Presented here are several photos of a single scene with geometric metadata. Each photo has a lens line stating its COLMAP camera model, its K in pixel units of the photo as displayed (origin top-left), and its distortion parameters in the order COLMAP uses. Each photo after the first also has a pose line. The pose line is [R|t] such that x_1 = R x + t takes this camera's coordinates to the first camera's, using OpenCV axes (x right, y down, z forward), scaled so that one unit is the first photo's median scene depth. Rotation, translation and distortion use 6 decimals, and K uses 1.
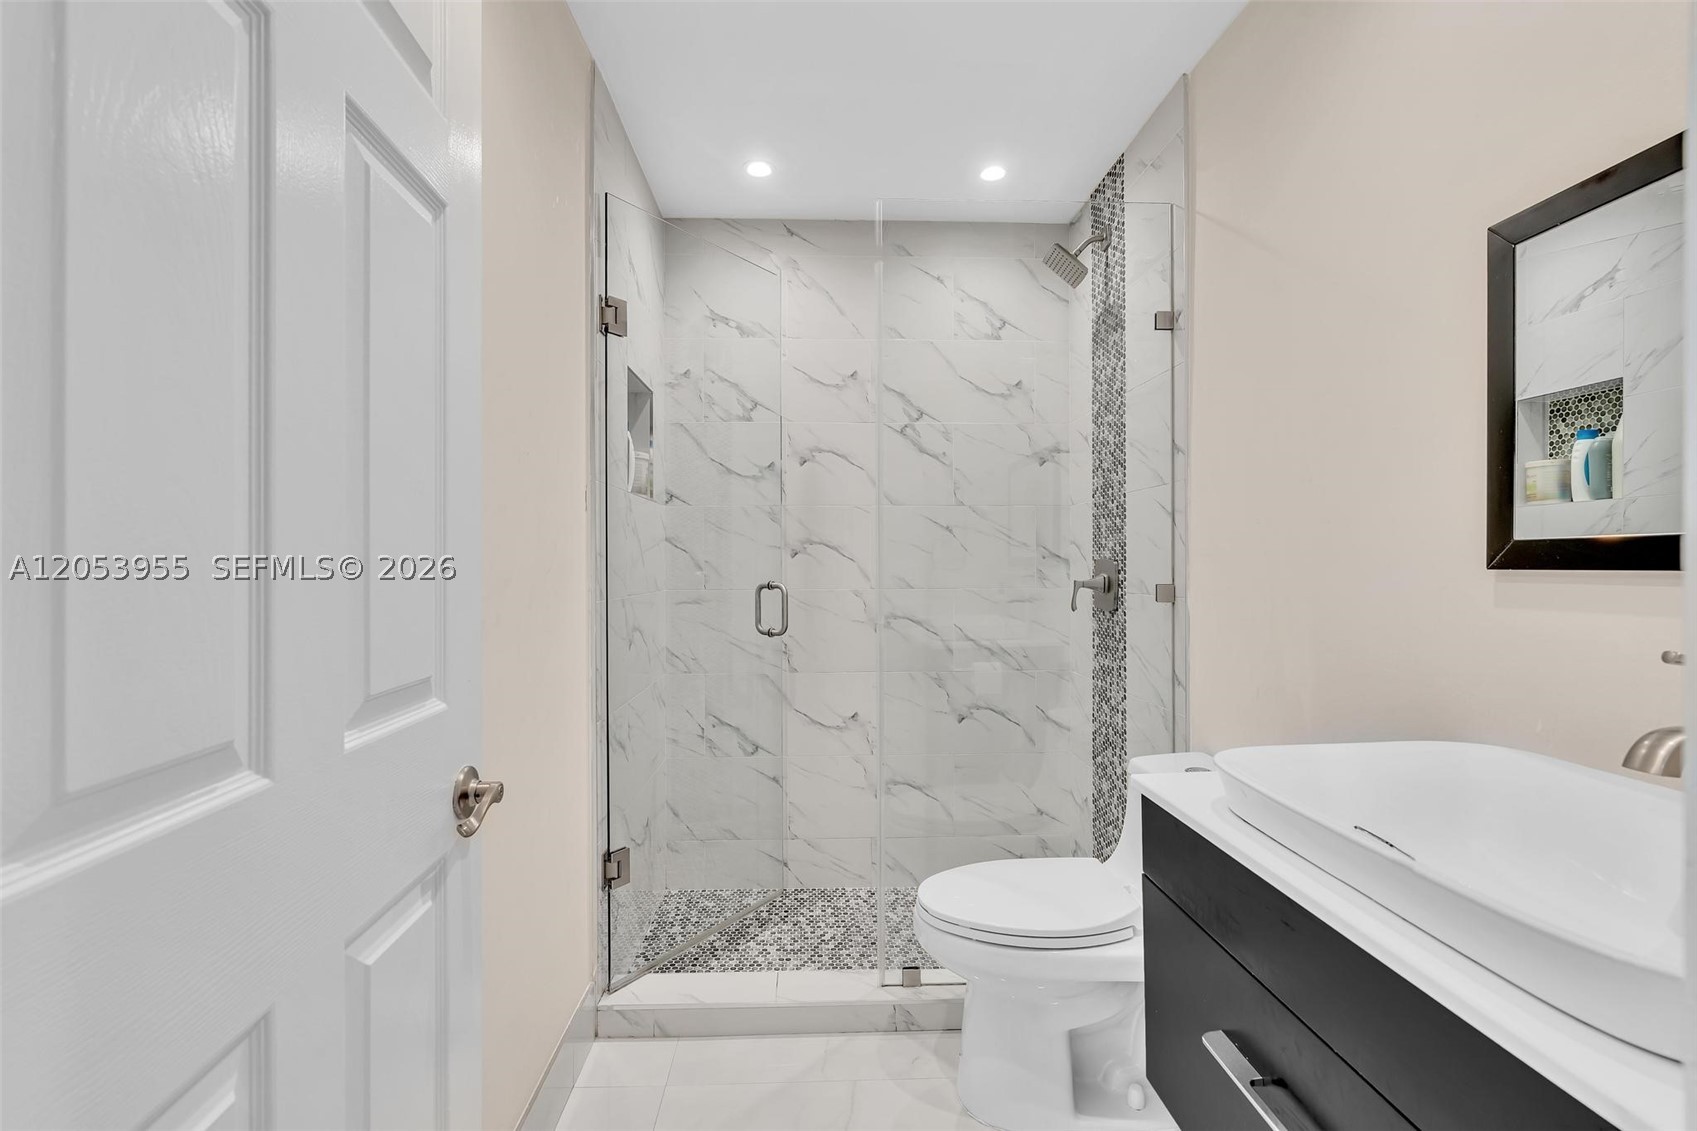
lens RADIAL K [[756.5, 0, 838.5], [0, 756.5, 566.8], [0, 0, 1]] dist [-0.002690, 0.000030]
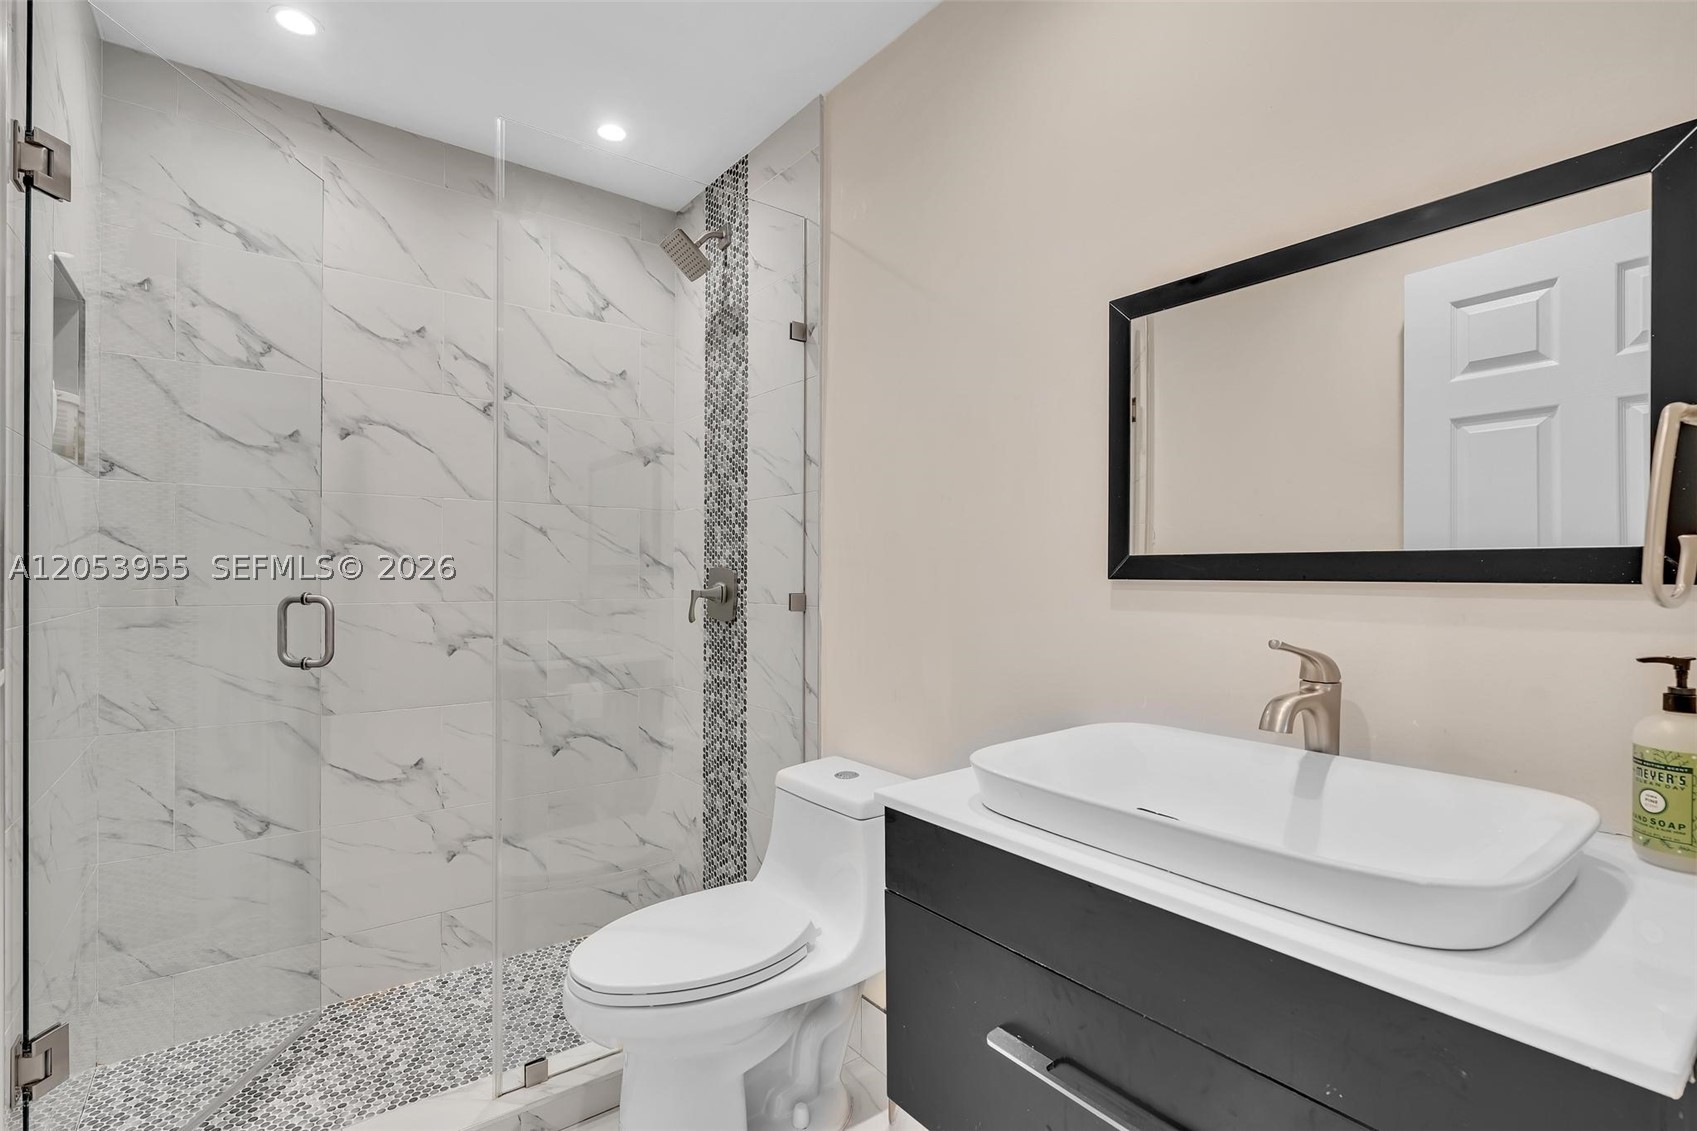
lens RADIAL K [[792.9, 0, 846.5], [0, 792.9, 573.9], [0, 0, 1]] dist [-0.002721, 0.001488]
pose [[0.824248, 0.006743, 0.566189, -0.088016], [-0.005299, 0.999977, -0.004196, 0.001116], [-0.566204, 0.000459, 0.824265, 0.072511]]
